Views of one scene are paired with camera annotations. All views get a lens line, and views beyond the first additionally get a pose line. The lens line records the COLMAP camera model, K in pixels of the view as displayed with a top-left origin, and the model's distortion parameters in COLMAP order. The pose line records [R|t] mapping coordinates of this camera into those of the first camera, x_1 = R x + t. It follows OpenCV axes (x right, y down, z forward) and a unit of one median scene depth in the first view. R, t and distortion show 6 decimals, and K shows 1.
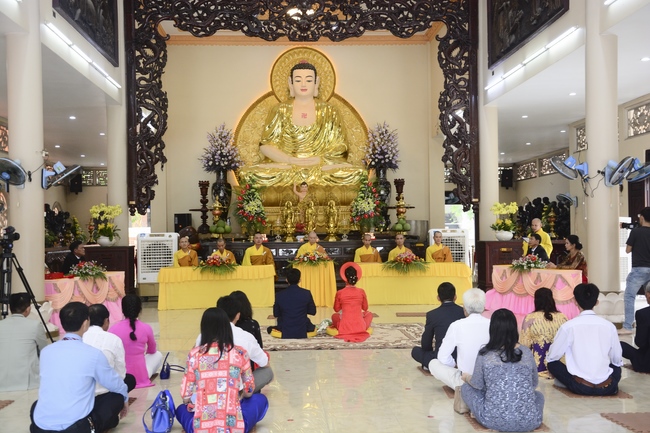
lens RADIAL K [[879.2, 0, 337.7], [0, 879.2, 216.5], [0, 0, 1]] dist [0.325083, 0.005779]
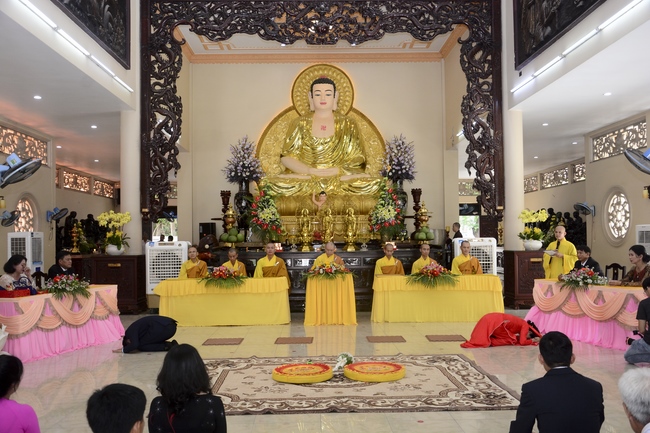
lens RADIAL K [[640.0, 0, 325.0], [0, 640.0, 216.5], [0, 0, 1]] dist [-0.000257, 0.000653]
pose [[0.999016, 0.000273, -0.044341, -0.003455], [-0.001121, 0.999817, -0.019102, 0.004362], [0.044328, 0.019133, 0.998834, 0.309847]]
